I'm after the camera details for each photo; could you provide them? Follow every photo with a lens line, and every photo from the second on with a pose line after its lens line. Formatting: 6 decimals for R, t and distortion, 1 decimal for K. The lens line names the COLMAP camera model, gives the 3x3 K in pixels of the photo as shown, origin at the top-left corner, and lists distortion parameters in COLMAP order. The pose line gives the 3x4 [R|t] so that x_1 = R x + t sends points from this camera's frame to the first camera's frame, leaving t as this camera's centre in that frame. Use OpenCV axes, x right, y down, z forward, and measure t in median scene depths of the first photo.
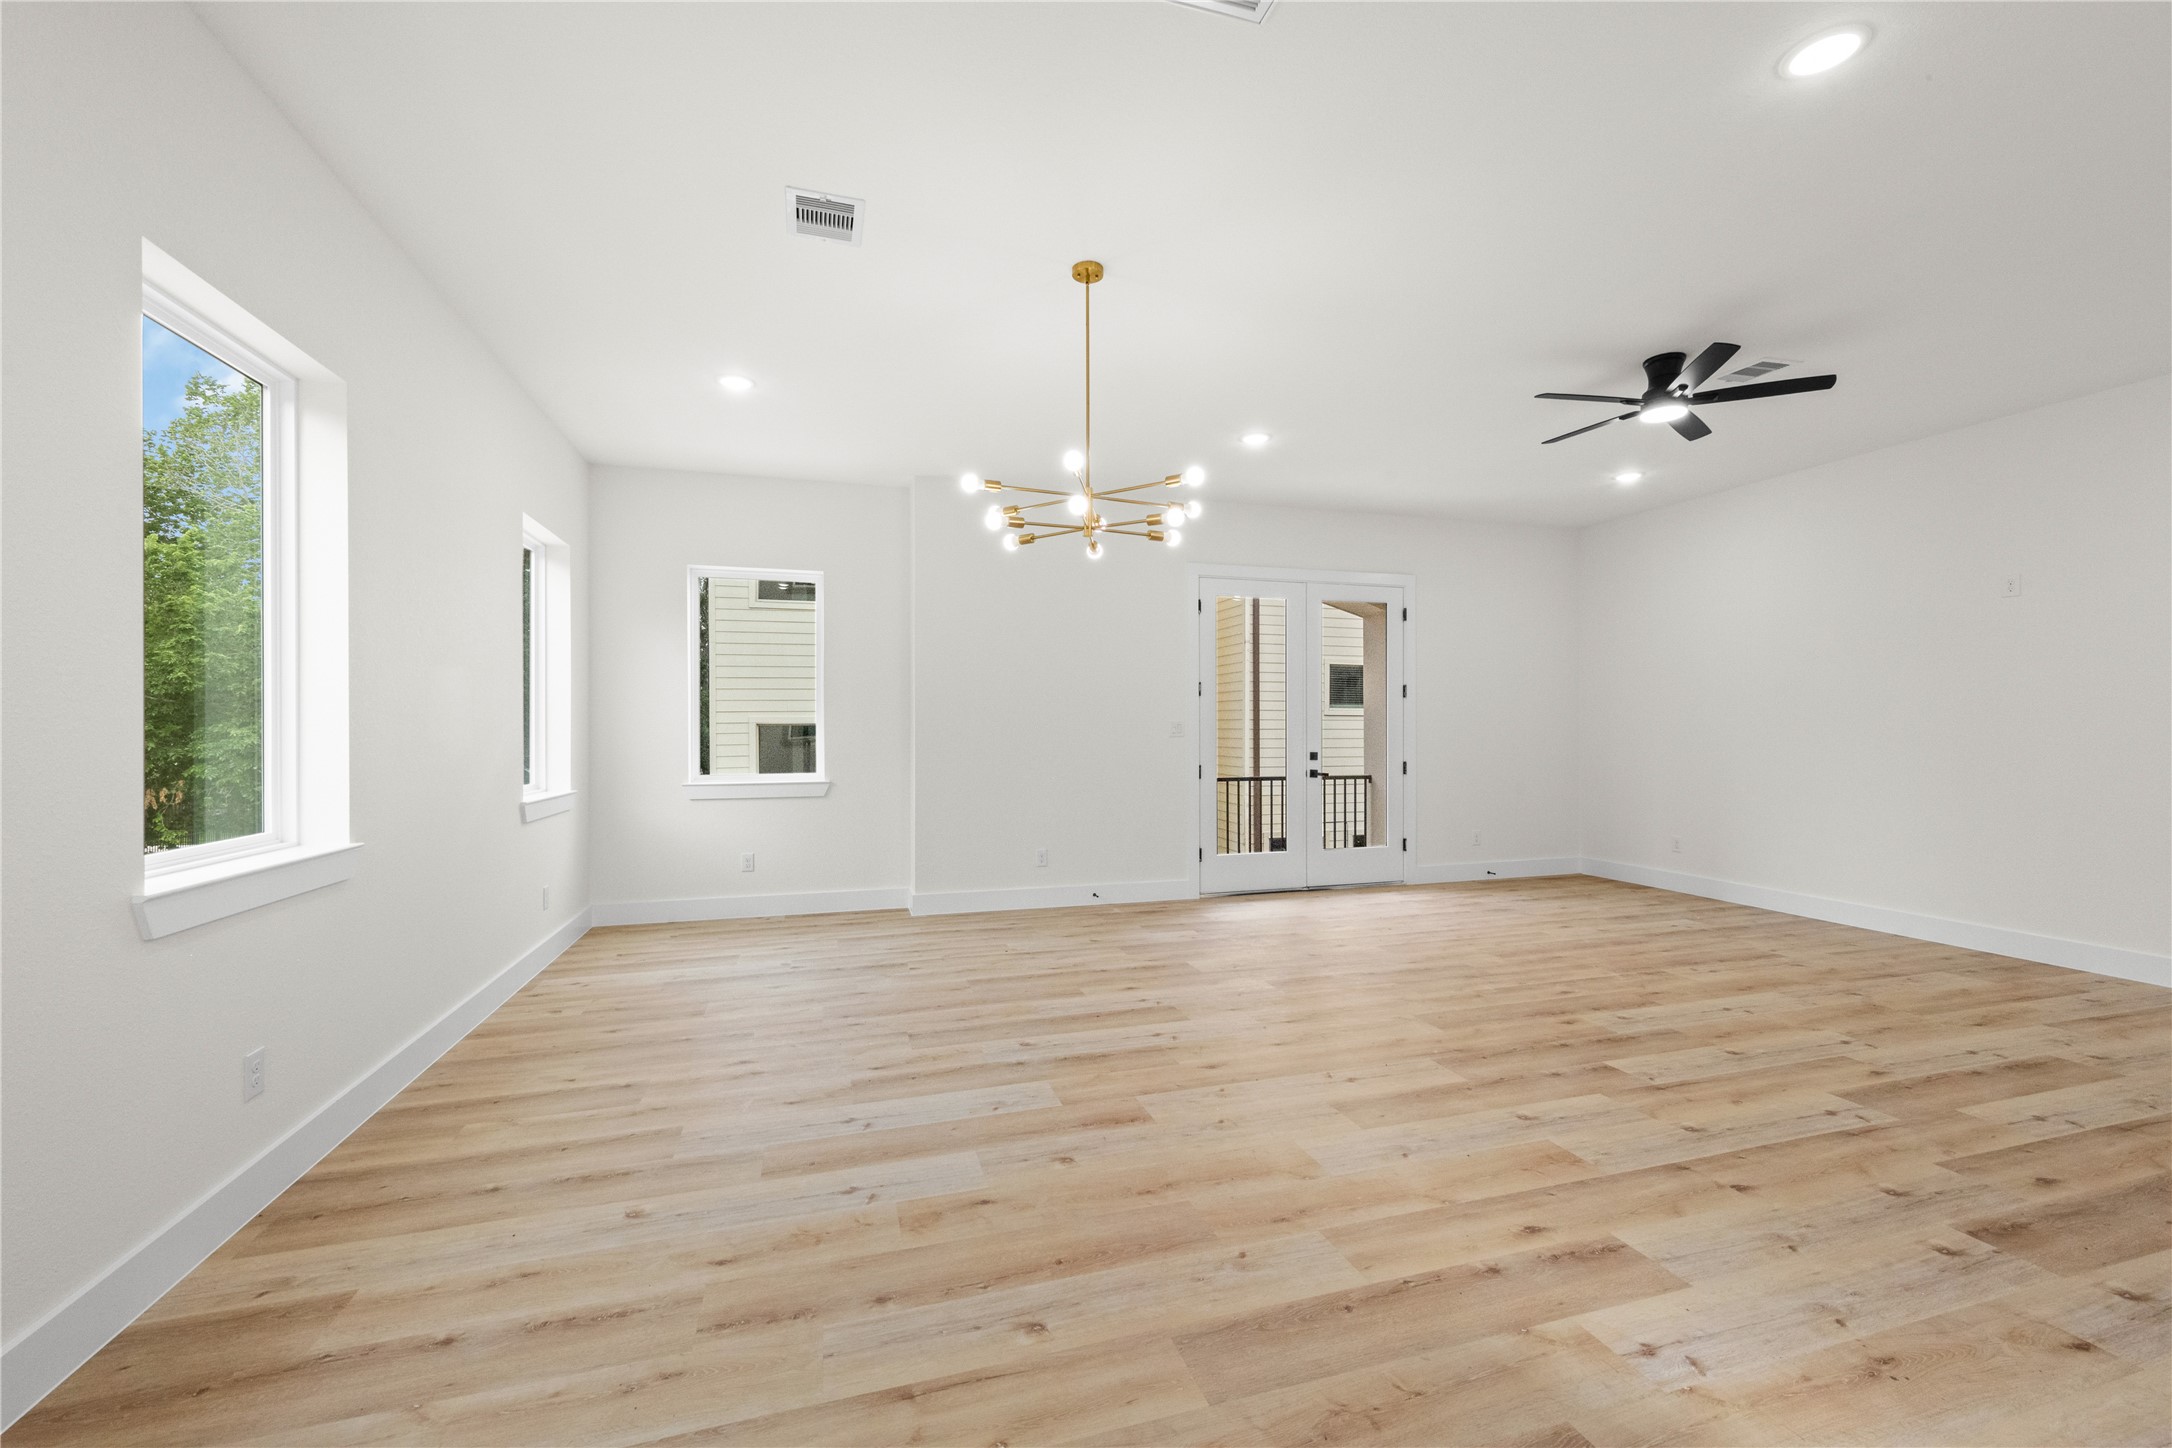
lens RADIAL K [[876.6, 0, 1089.9], [0, 876.6, 727.9], [0, 0, 1]] dist [0.001631, -0.000001]
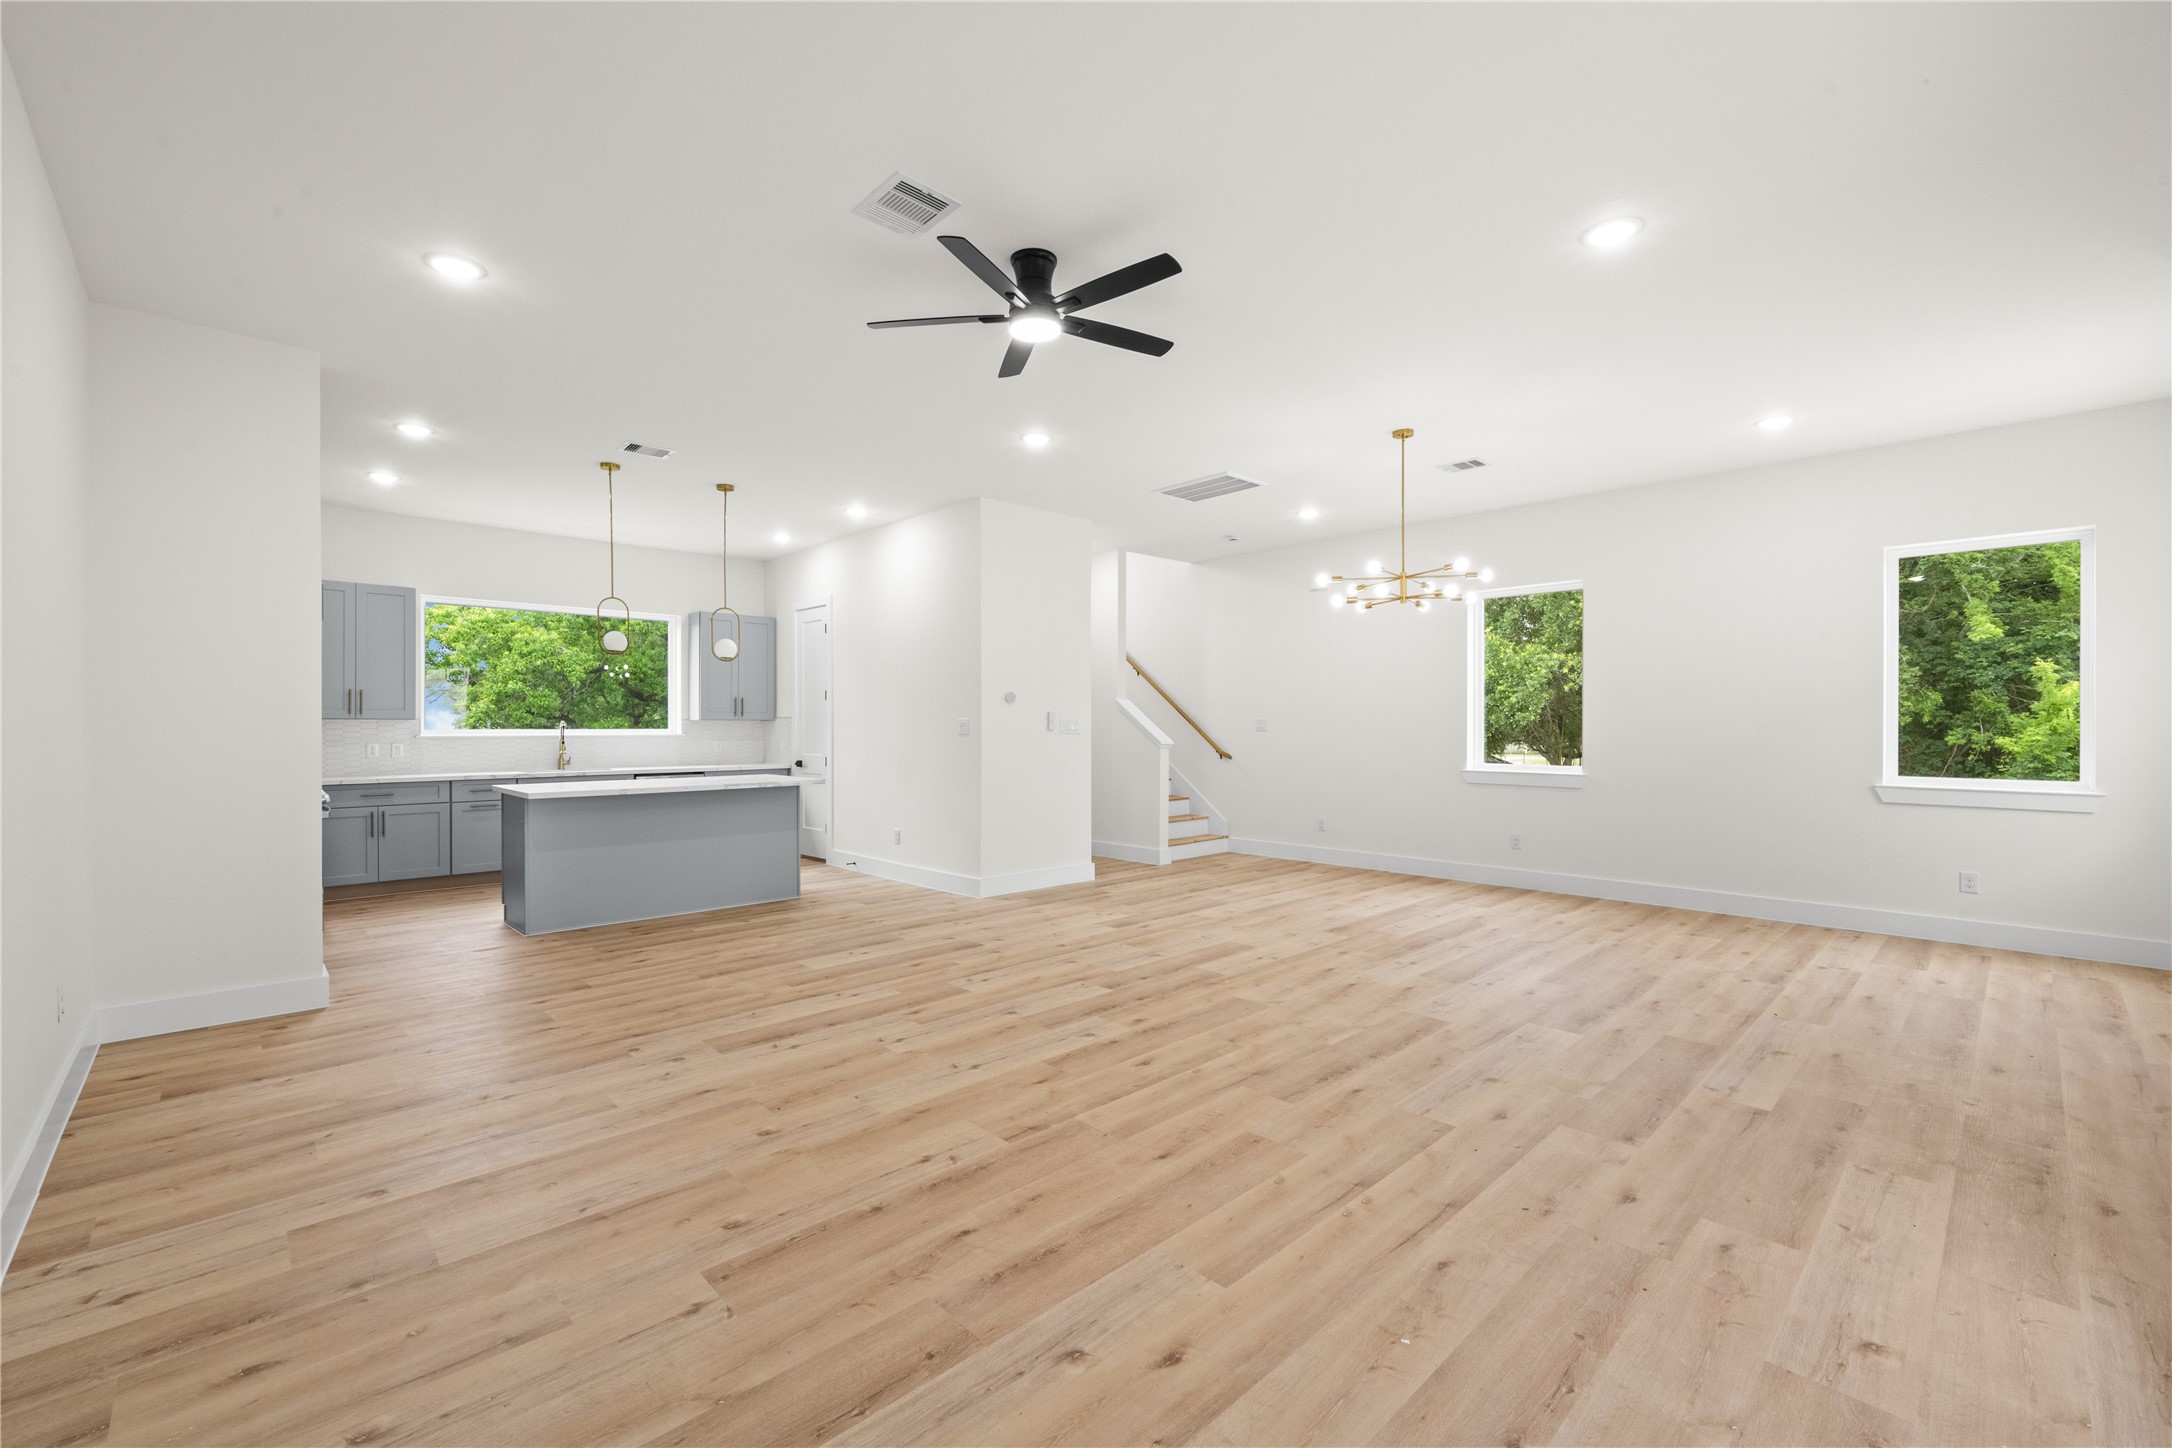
lens RADIAL K [[905.2, 0, 1086.0], [0, 905.2, 724.0], [0, 0, 1]] dist [0.001986, -0.000136]
pose [[-0.894631, 0.002480, -0.446798, 1.161391], [0.002757, 0.999996, 0.000030, -0.004924], [0.446797, -0.001205, -0.894635, 2.078267]]
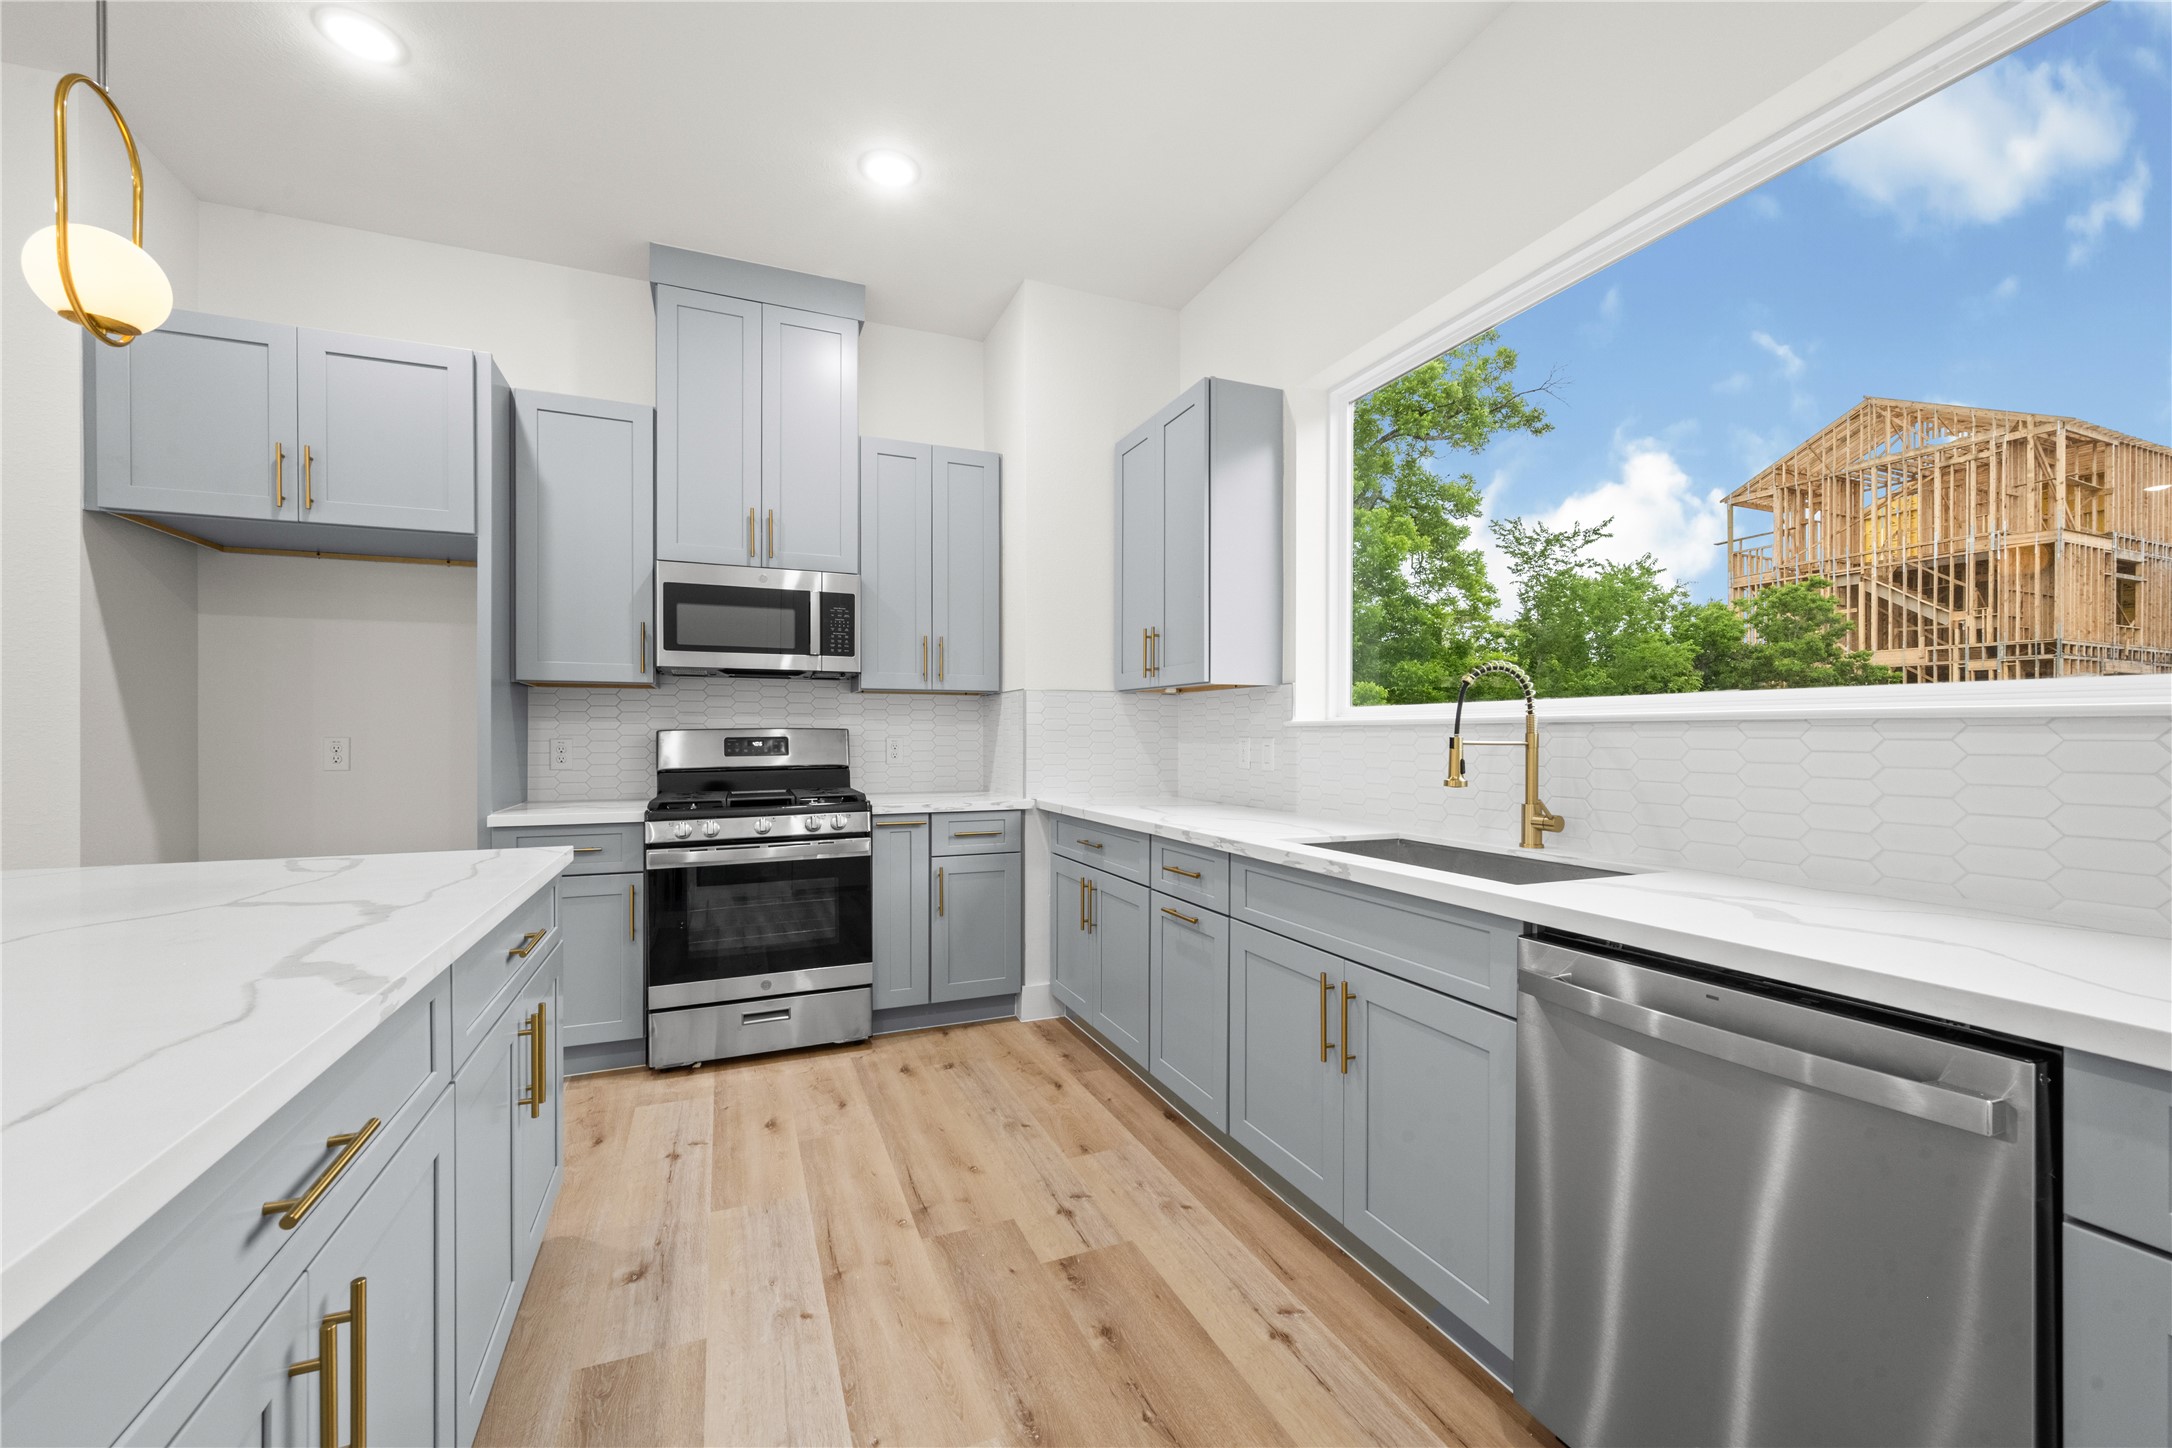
lens RADIAL K [[866.1, 0, 1079.1], [0, 866.1, 734.6], [0, 0, 1]] dist [0.000615, -0.000084]
pose [[-0.100450, 0.002560, 0.994939, 0.776440], [0.001981, 0.999995, -0.002373, 0.034842], [-0.994940, 0.001733, -0.100454, -0.265327]]
